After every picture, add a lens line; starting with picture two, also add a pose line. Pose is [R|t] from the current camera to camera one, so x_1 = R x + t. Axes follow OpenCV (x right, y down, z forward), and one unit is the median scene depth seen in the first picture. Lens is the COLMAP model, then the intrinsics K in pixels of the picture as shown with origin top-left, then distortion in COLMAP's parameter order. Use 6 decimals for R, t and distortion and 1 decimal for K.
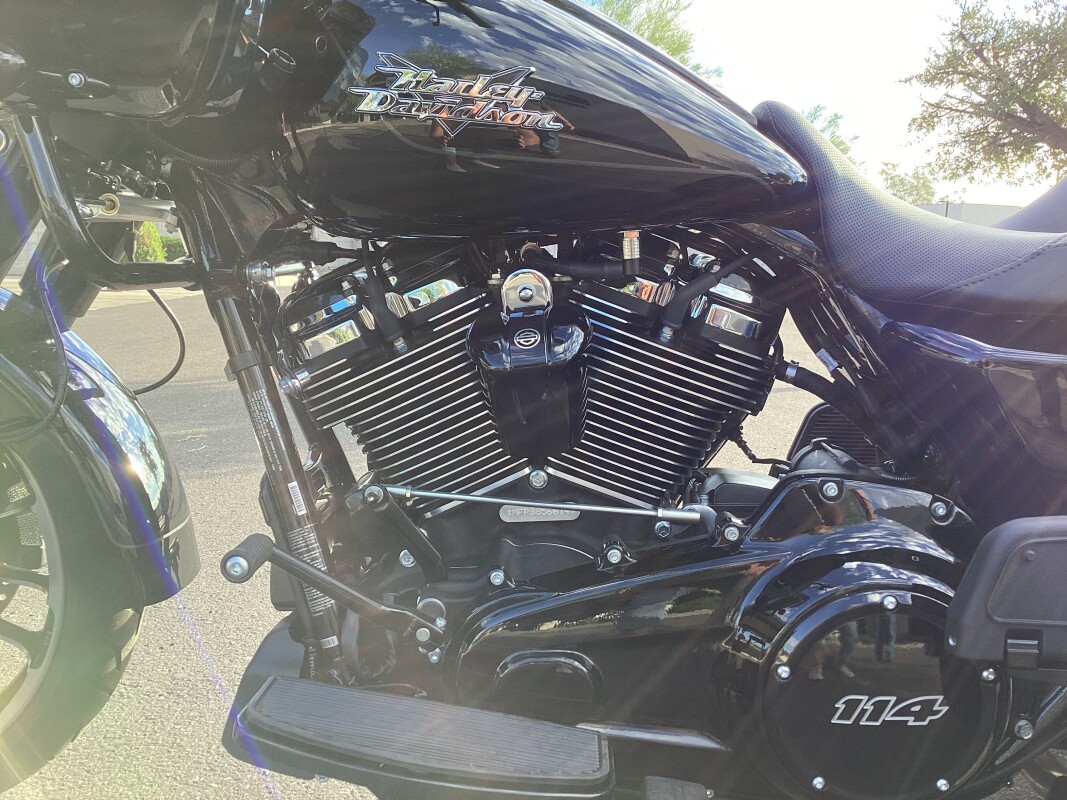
lens RADIAL K [[968.1, 0, 531.1], [0, 968.1, 402.9], [0, 0, 1]] dist [0.002417, -0.021683]
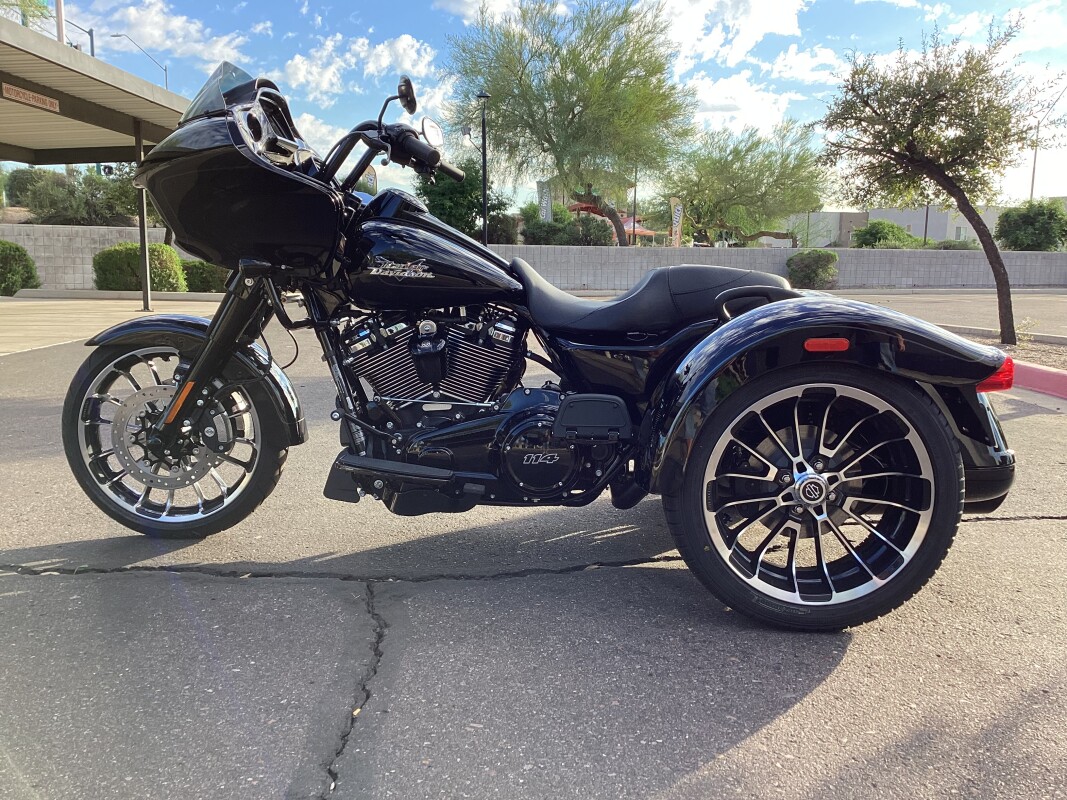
lens RADIAL K [[968.1, 0, 536.3], [0, 968.1, 396.4], [0, 0, 1]] dist [0.002417, -0.021683]
pose [[0.999781, -0.019996, 0.006108, 0.274266], [0.020077, 0.999705, -0.013640, 0.126372], [-0.005833, 0.013759, 0.999888, -1.756750]]
